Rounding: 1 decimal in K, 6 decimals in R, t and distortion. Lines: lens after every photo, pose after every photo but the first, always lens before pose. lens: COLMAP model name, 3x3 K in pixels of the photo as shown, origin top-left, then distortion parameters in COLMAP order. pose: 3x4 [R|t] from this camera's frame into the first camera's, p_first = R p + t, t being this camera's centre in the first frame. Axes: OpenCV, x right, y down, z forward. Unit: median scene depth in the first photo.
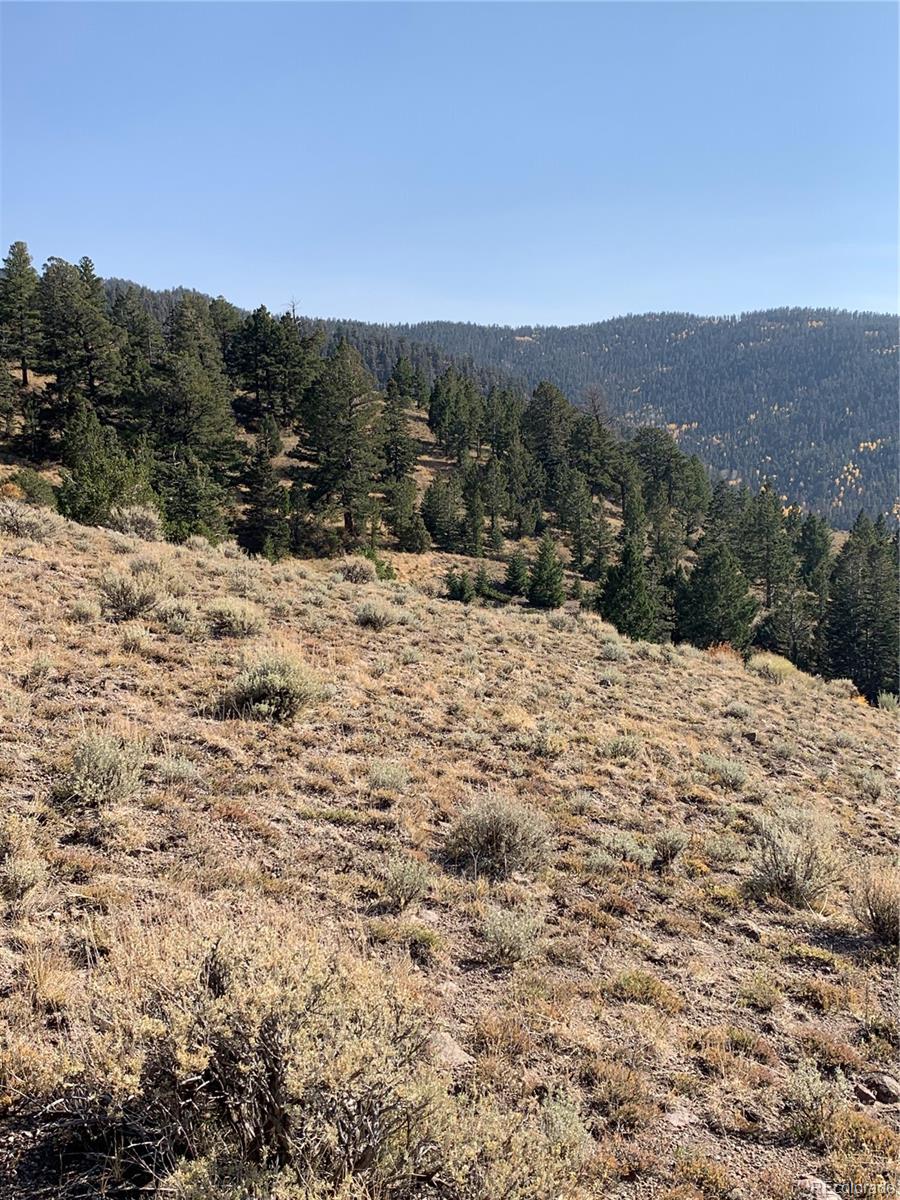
lens RADIAL K [[1386.2, 0, 425.2], [0, 1386.2, 590.2], [0, 0, 1]] dist [0.057796, 0.000000]
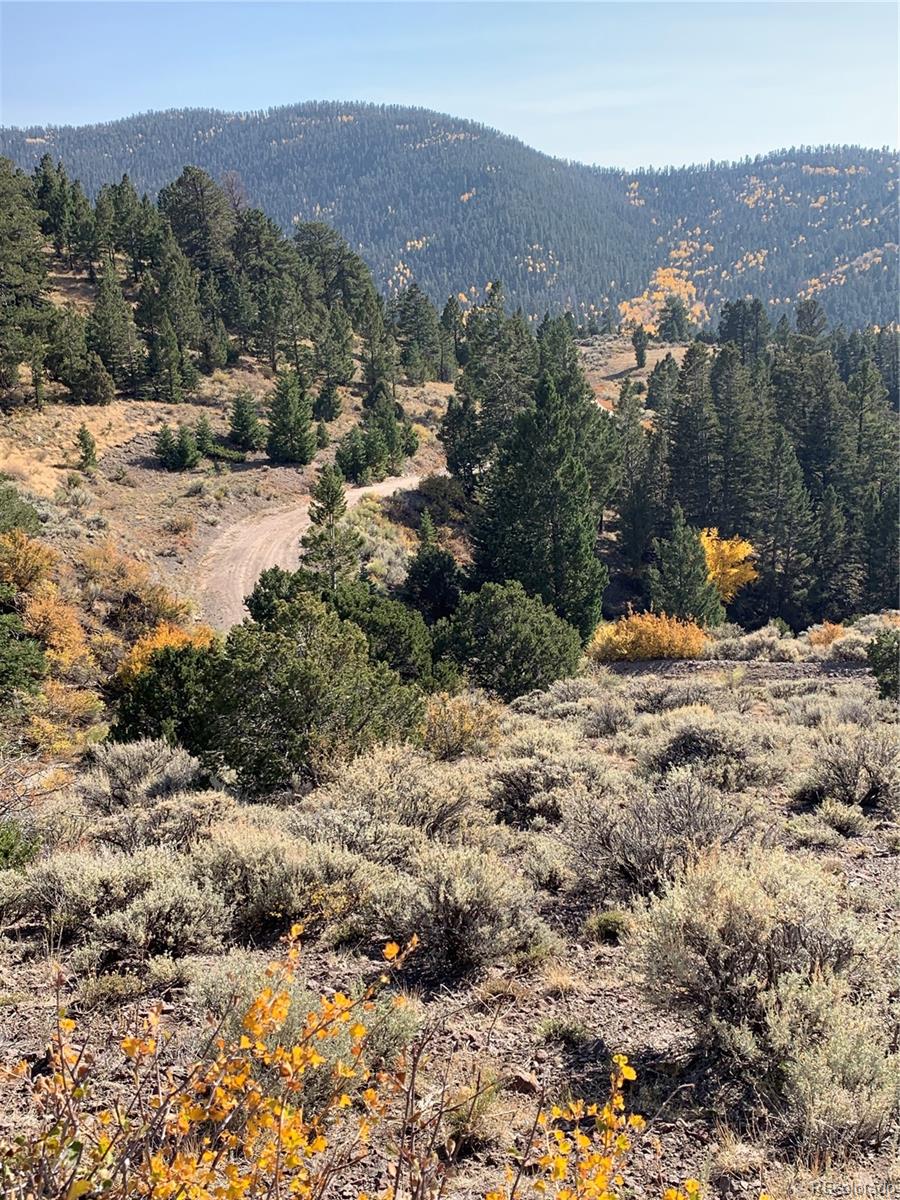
lens RADIAL K [[1386.2, 0, 464.5], [0, 1386.2, 603.3], [0, 0, 1]] dist [0.057796, 0.000000]
pose [[0.936959, -0.131568, 0.323726, -0.057280], [0.084449, 0.984207, 0.155578, -0.015984], [-0.339083, -0.118432, 0.933272, 0.172745]]
